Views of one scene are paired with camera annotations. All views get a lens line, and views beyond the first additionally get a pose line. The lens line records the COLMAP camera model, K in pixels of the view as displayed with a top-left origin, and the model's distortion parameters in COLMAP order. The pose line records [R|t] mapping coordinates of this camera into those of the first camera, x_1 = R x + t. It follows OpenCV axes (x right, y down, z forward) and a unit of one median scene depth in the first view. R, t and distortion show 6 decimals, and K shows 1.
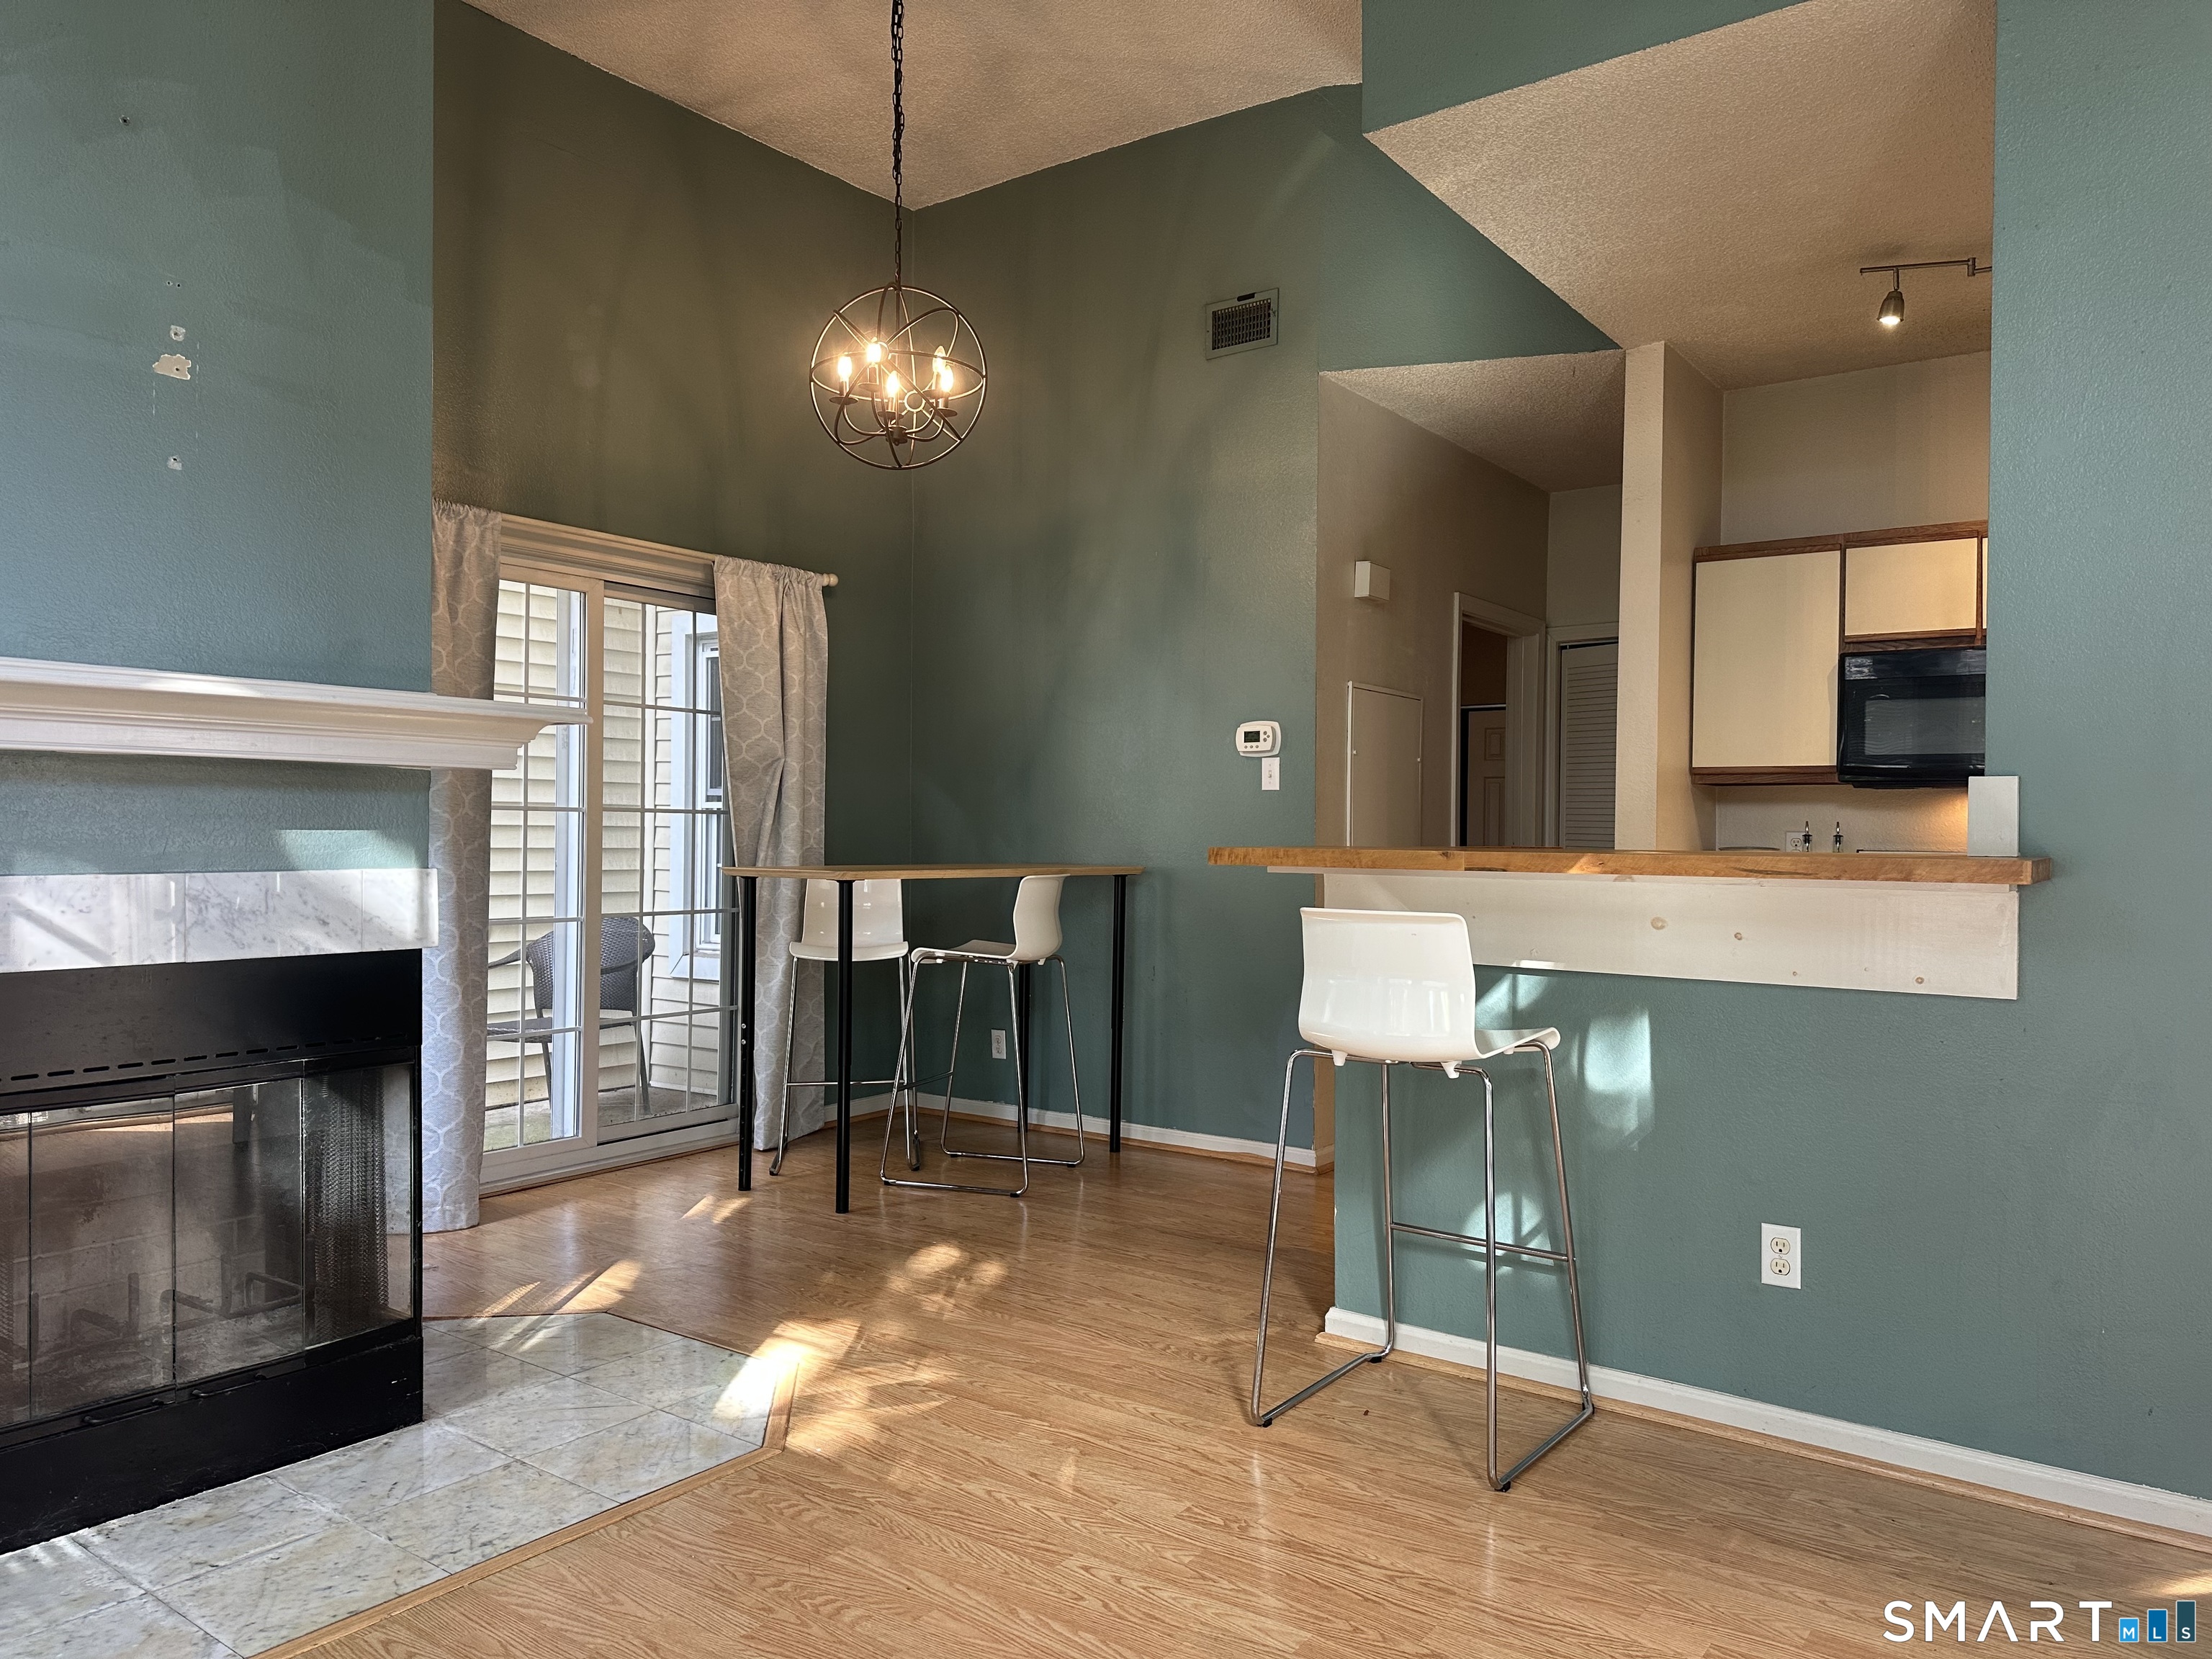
lens RADIAL K [[1538.2, 0, 1106.0], [0, 1538.2, 829.5], [0, 0, 1]] dist [0.099827, -0.136427]
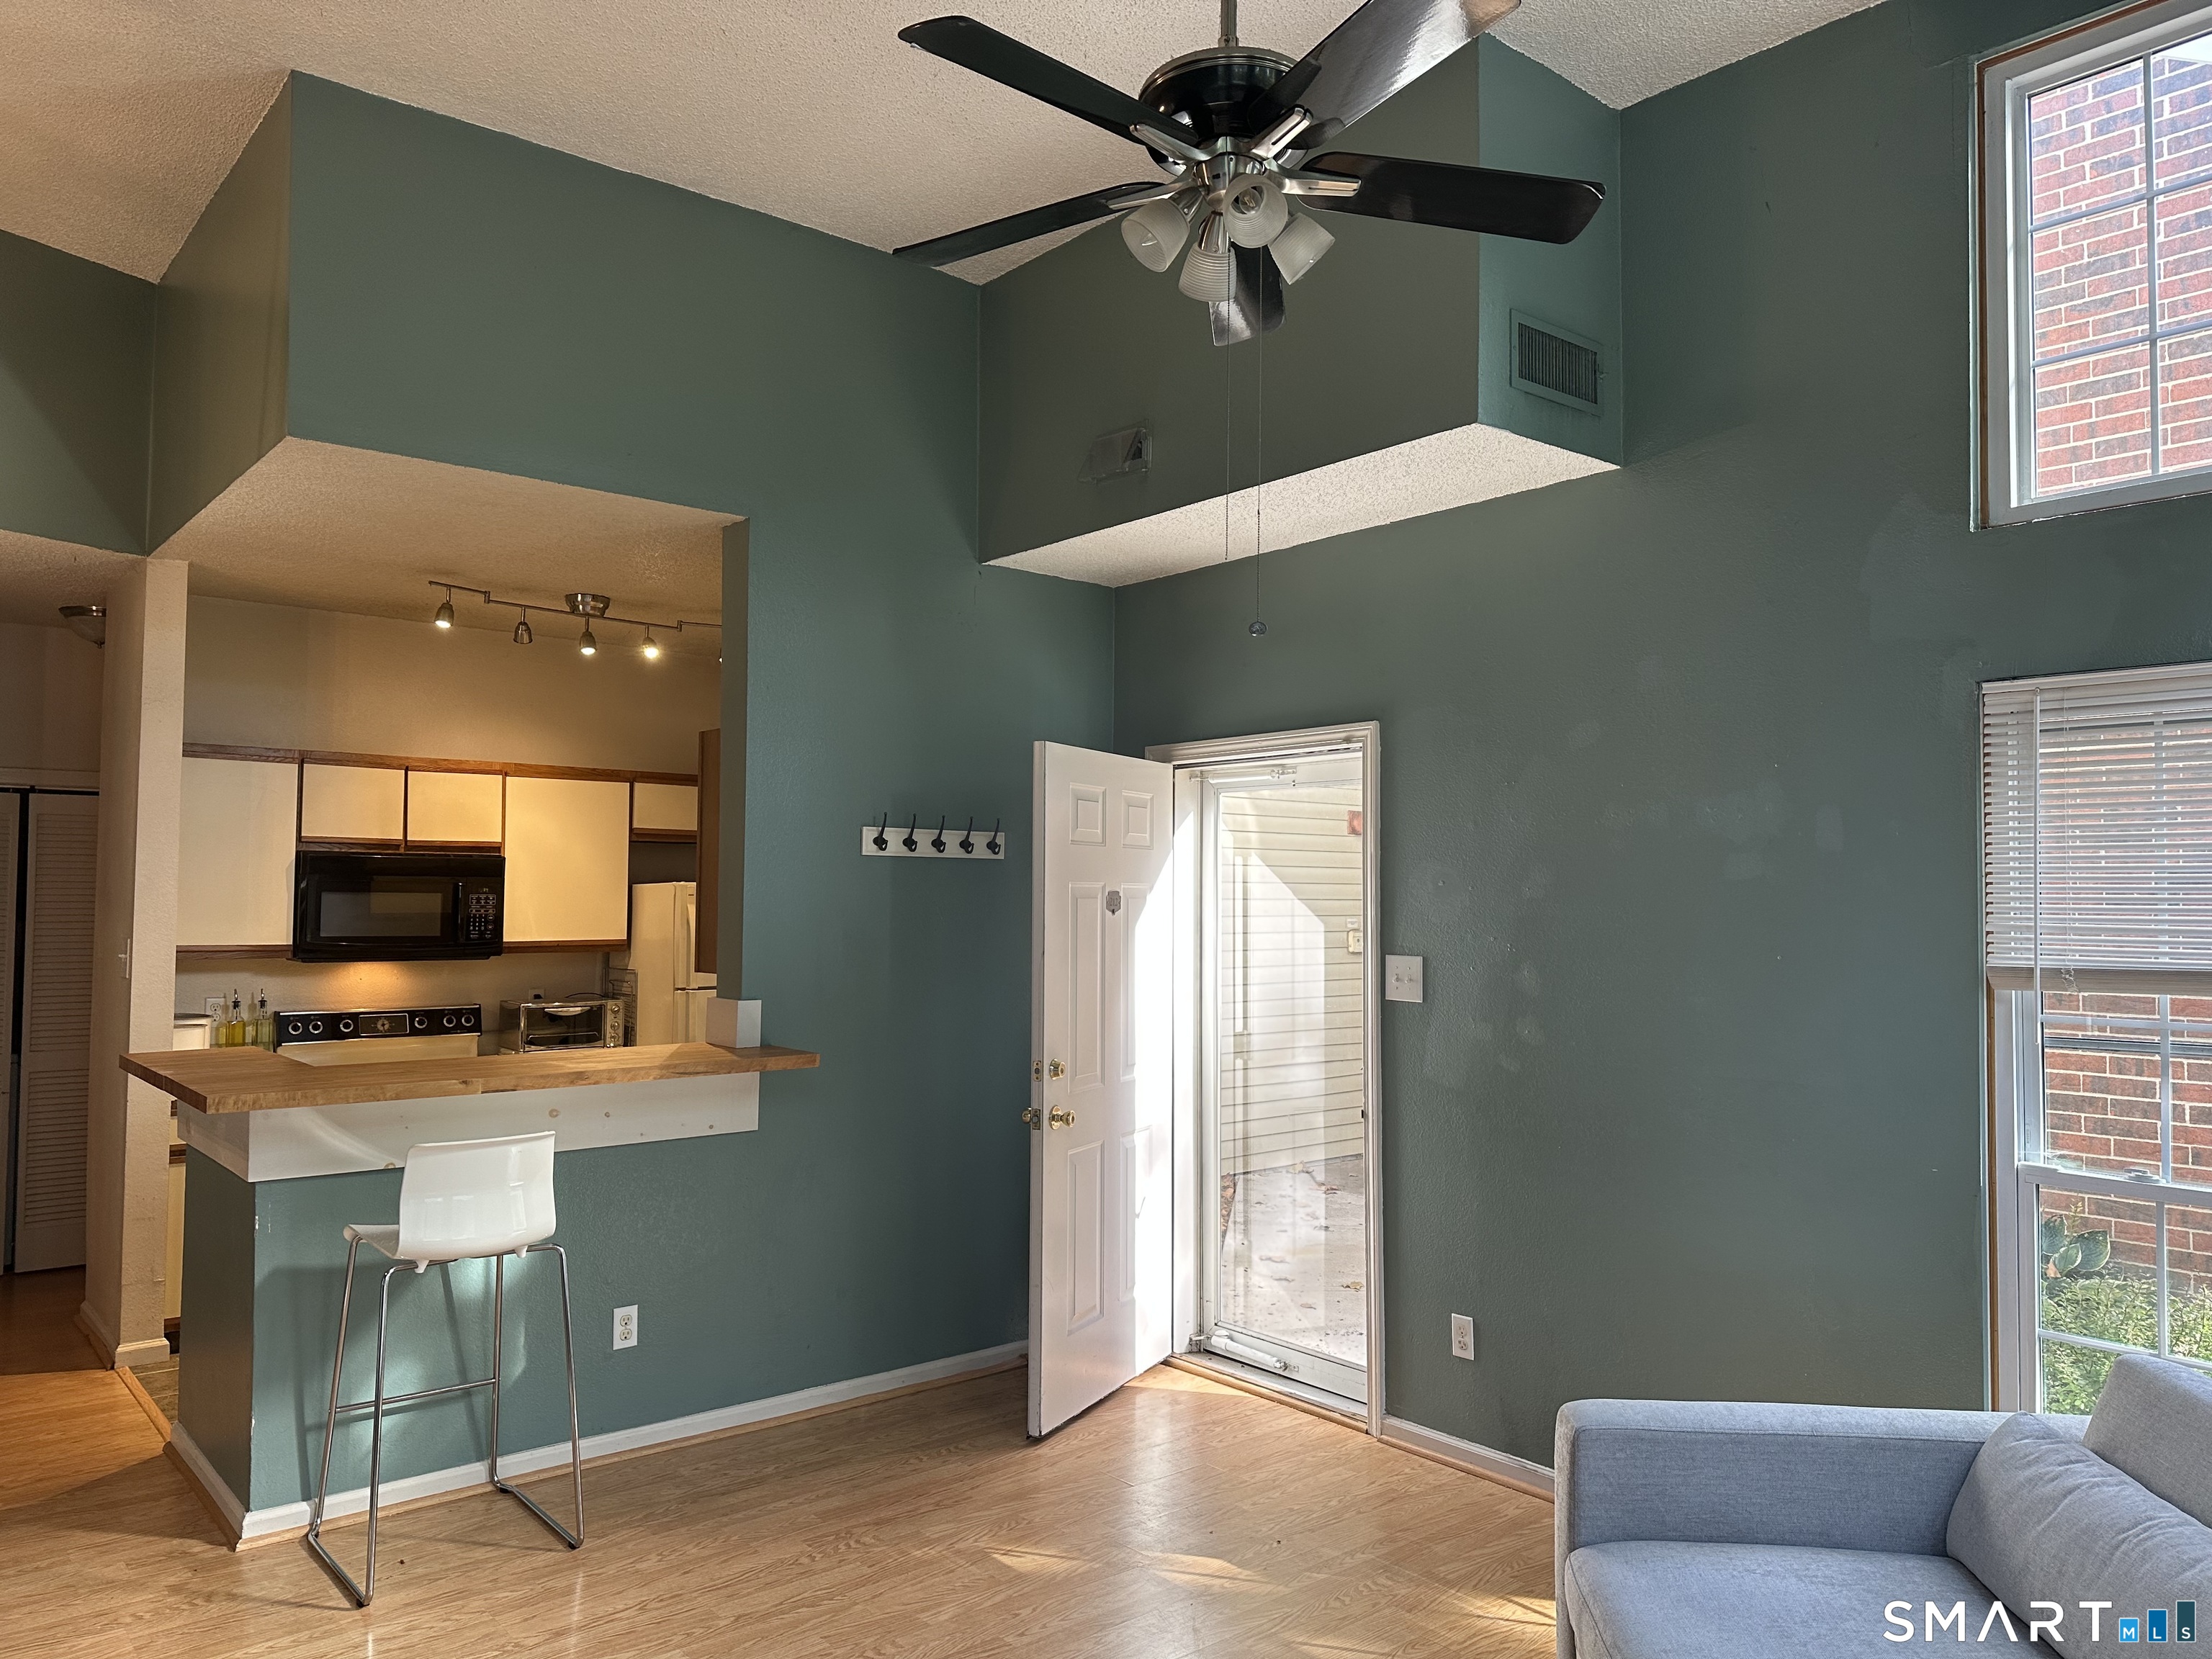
lens RADIAL K [[1538.2, 0, 1106.0], [0, 1538.2, 829.5], [0, 0, 1]] dist [0.099827, -0.136427]
pose [[0.231986, 0.037292, 0.972004, -0.788292], [-0.007514, 0.999304, -0.036546, -0.128588], [-0.972690, 0.001175, 0.232105, 0.174811]]
